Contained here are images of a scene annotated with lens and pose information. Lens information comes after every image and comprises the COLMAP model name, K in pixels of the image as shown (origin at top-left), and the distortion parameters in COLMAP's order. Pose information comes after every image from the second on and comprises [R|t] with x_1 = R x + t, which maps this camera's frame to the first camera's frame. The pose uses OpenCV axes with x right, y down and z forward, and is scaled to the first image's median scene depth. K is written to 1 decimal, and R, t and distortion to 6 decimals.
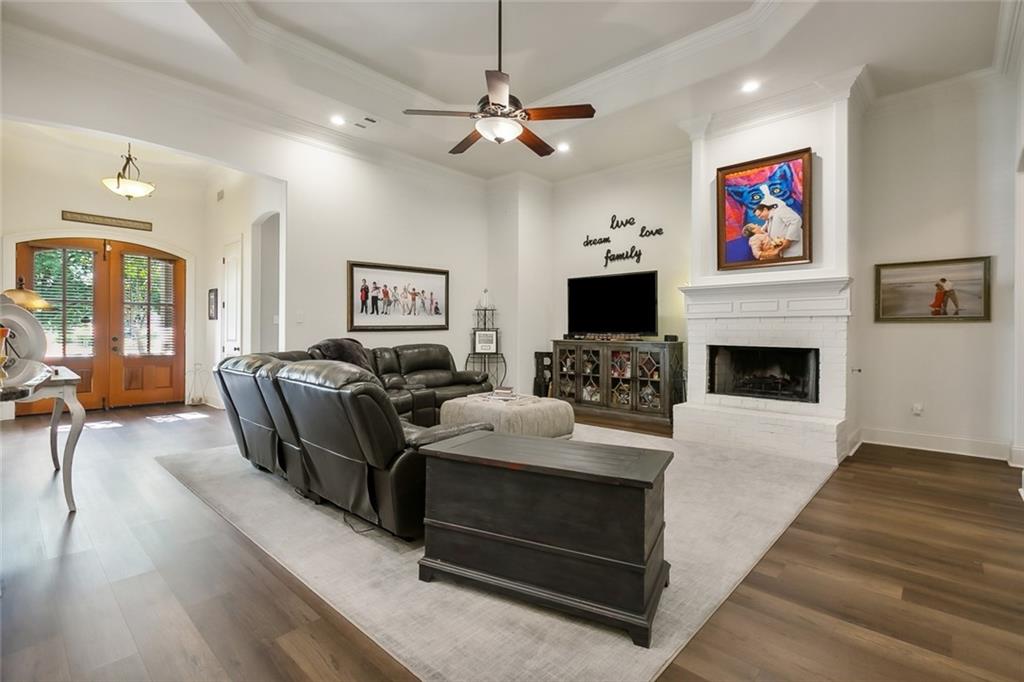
lens RADIAL K [[475.4, 0, 492.6], [0, 475.4, 330.5], [0, 0, 1]] dist [0.004364, -0.000601]
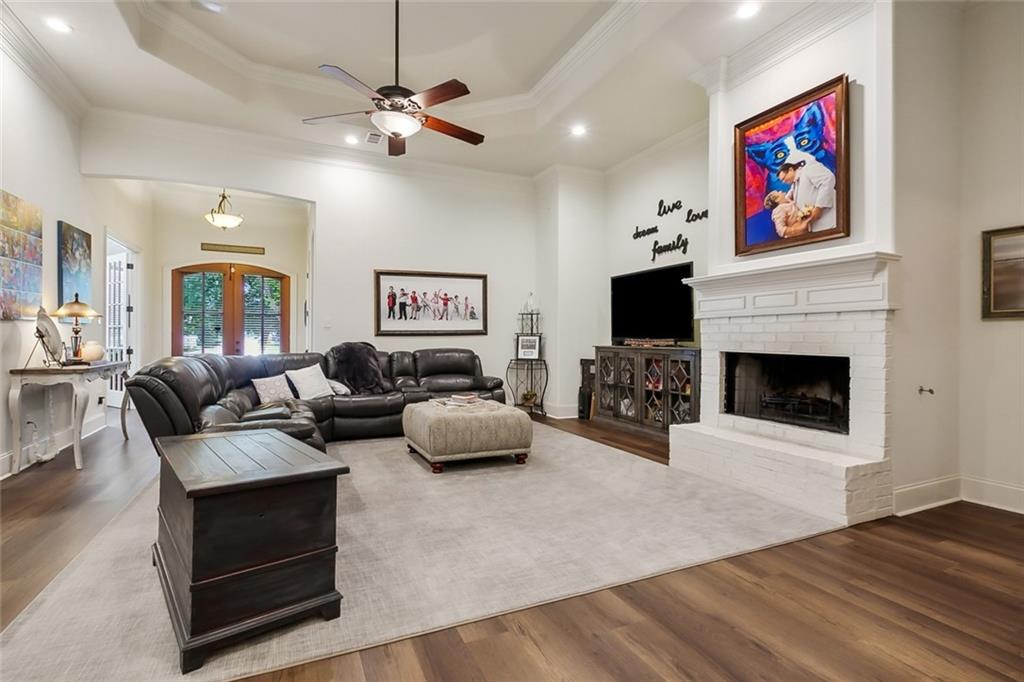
lens RADIAL K [[475.4, 0, 495.3], [0, 475.4, 339.0], [0, 0, 1]] dist [0.004364, -0.000601]
pose [[0.925875, 0.001559, -0.377828, 0.351061], [-0.001825, 0.999998, -0.000344, 0.009015], [0.377826, 0.001008, 0.925876, 0.113152]]
